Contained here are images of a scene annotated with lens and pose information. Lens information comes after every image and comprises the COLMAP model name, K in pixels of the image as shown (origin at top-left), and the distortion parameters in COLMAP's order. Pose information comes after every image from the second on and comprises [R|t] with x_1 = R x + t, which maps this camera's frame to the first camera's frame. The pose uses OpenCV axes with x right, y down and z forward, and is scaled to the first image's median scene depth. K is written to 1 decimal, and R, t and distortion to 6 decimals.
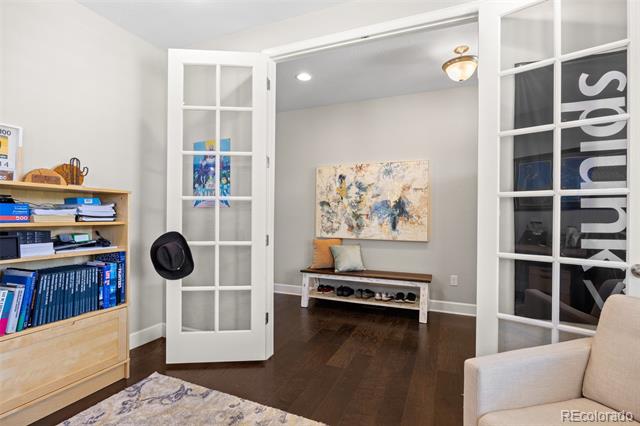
lens RADIAL K [[307.2, 0, 320.0], [0, 307.2, 213.0], [0, 0, 1]] dist [-0.001300, -0.000195]
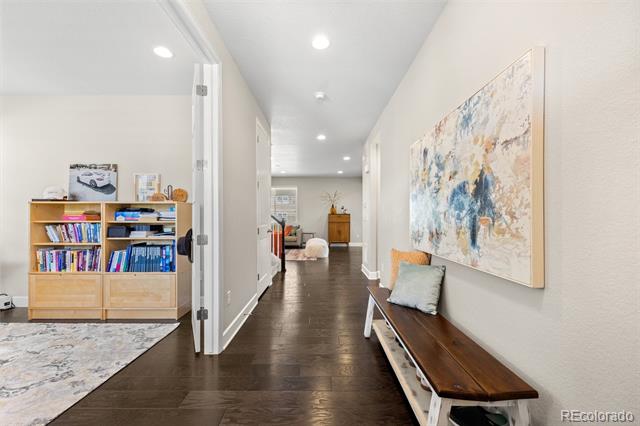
lens RADIAL K [[265.1, 0, 320.0], [0, 265.1, 213.0], [0, 0, 1]] dist [-0.000367, -0.000079]
pose [[0.378394, -0.020253, -0.925423, 0.526500], [0.013720, 0.999773, -0.016270, 0.011277], [0.925543, -0.006540, 0.378586, 0.662072]]
